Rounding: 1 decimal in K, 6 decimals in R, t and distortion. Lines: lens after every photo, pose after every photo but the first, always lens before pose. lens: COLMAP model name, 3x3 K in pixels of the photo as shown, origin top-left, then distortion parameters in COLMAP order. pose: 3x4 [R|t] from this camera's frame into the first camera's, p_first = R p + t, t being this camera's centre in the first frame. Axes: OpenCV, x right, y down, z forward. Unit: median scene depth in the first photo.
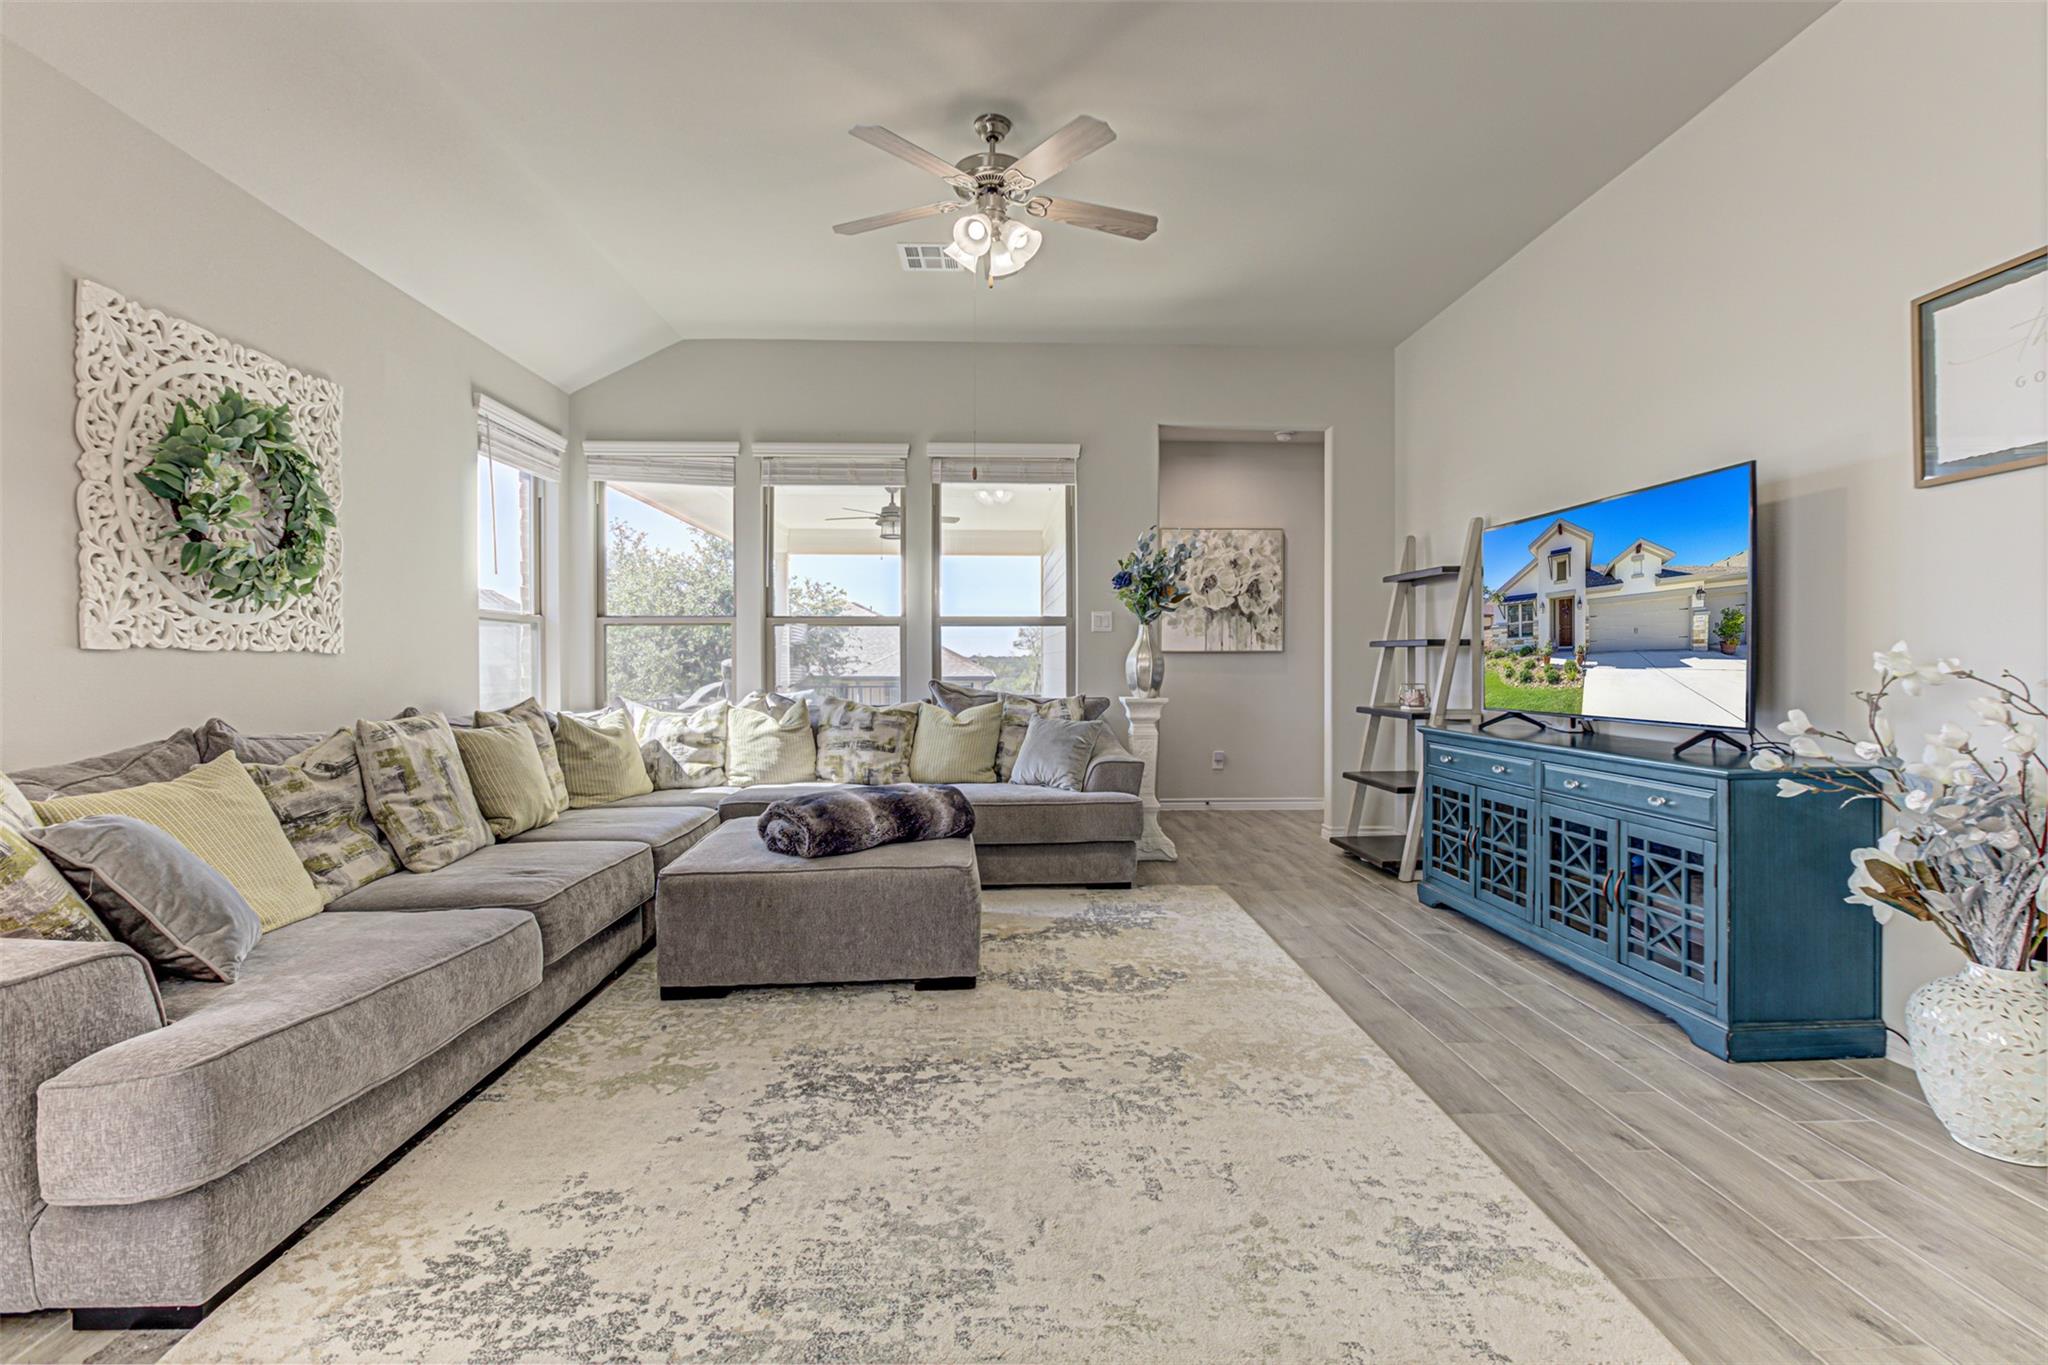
lens RADIAL K [[930.2, 0, 1023.7], [0, 930.2, 671.9], [0, 0, 1]] dist [-0.009620, 0.001867]
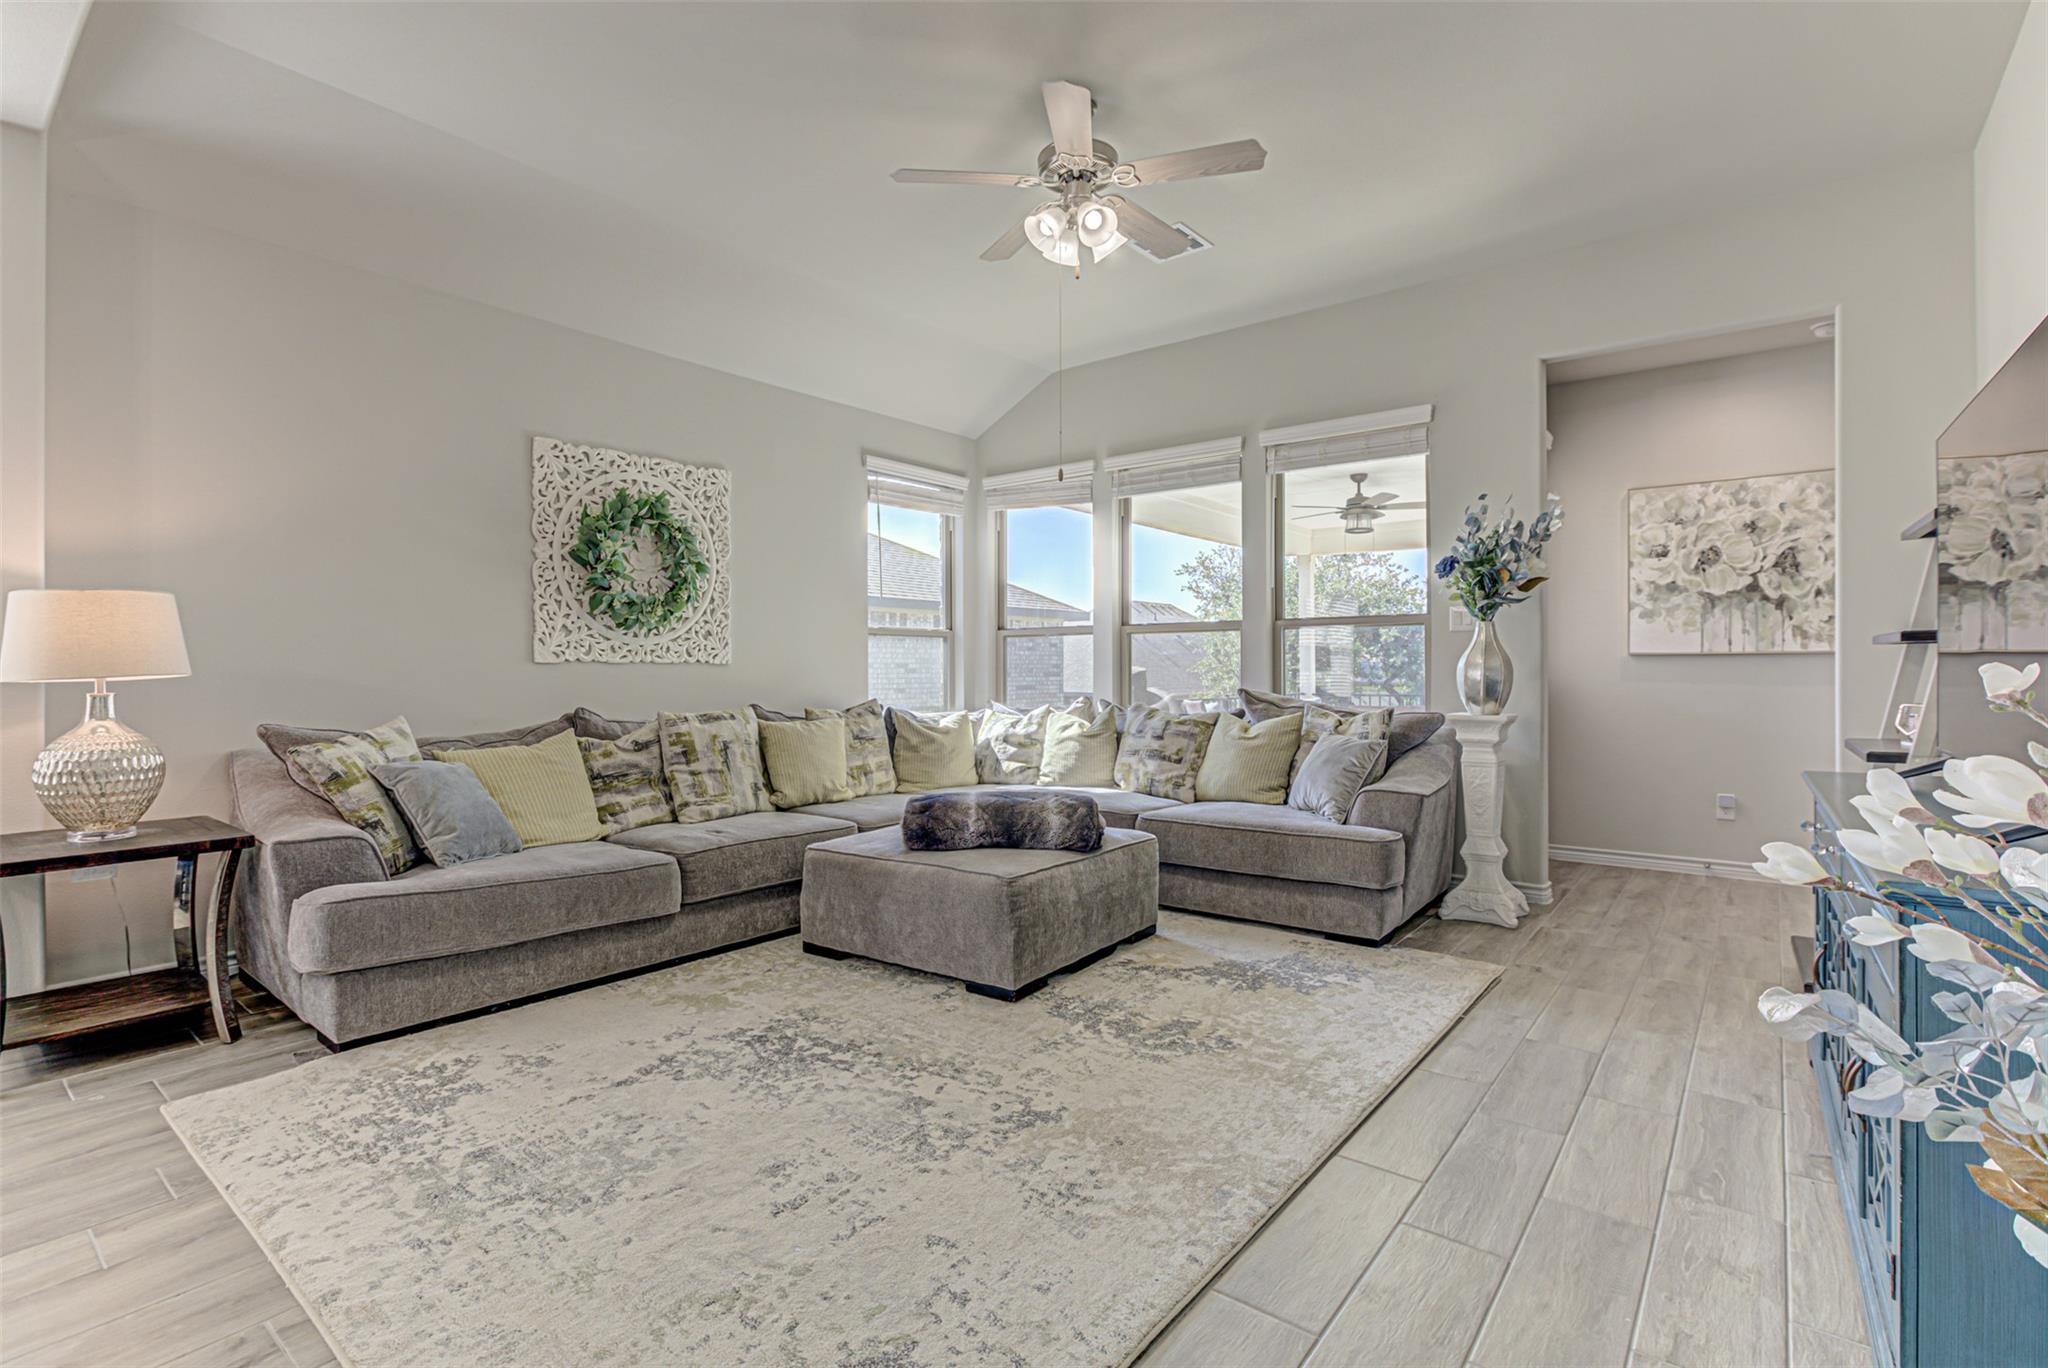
lens RADIAL K [[947.1, 0, 1015.8], [0, 947.1, 674.2], [0, 0, 1]] dist [-0.023757, 0.009258]
pose [[0.758731, 0.001846, -0.651402, 0.617803], [-0.004939, 0.999984, -0.002918, -0.003136], [0.651386, 0.005431, 0.758727, 0.252284]]
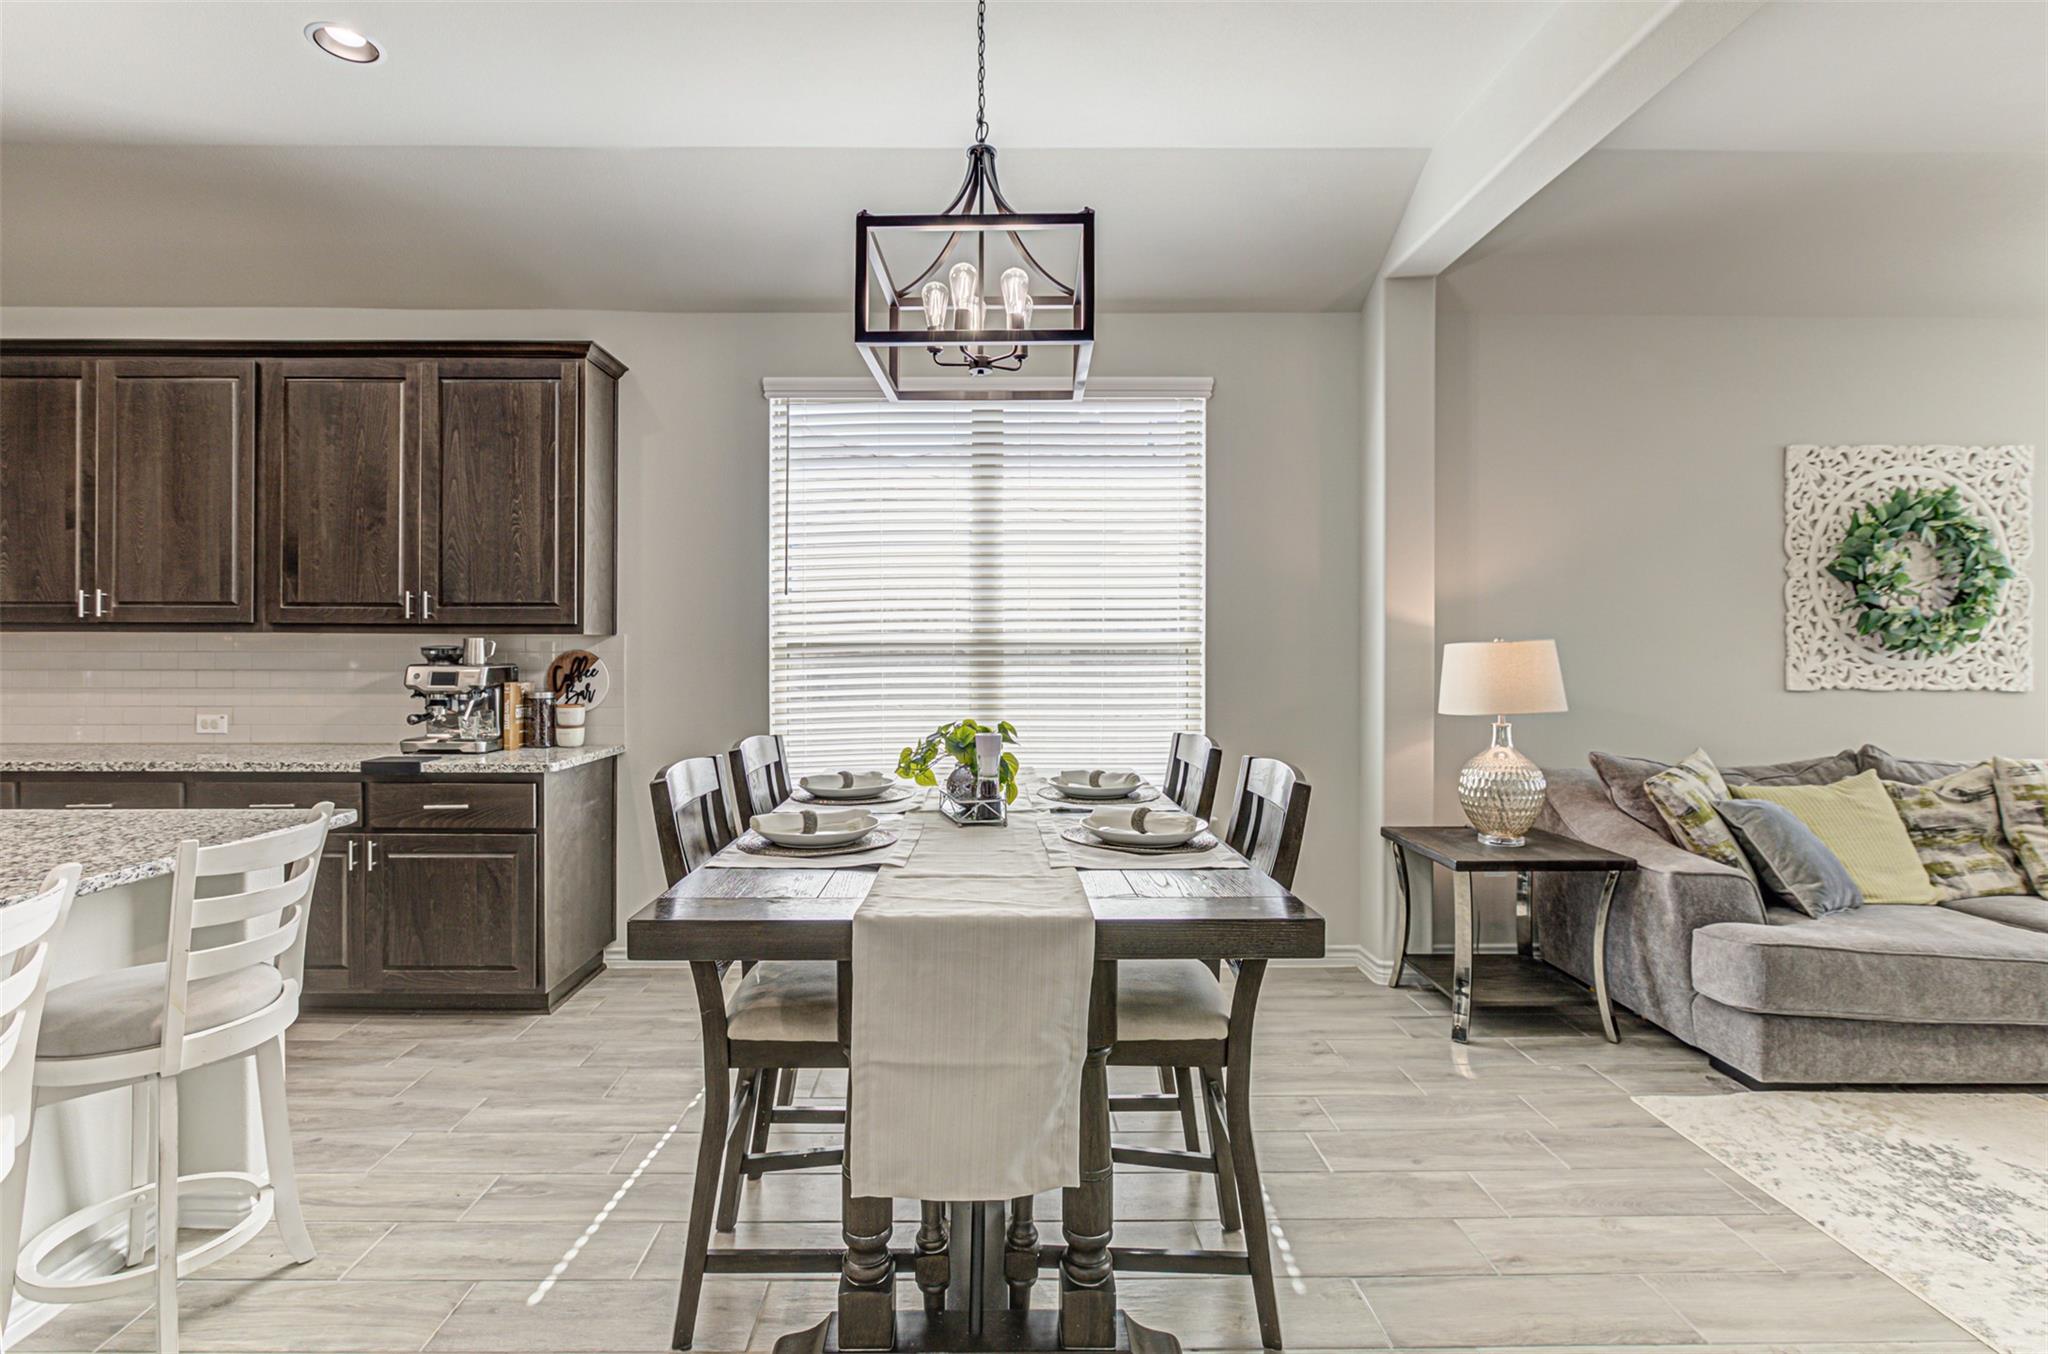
lens RADIAL K [[964.9, 0, 1000.5], [0, 964.9, 651.8], [0, 0, 1]] dist [-0.017513, 0.008586]
pose [[-0.022799, -0.000892, -0.999740, 0.498893], [-0.012124, 0.999926, -0.000616, -0.061679], [0.999667, 0.012107, -0.022808, -0.218634]]
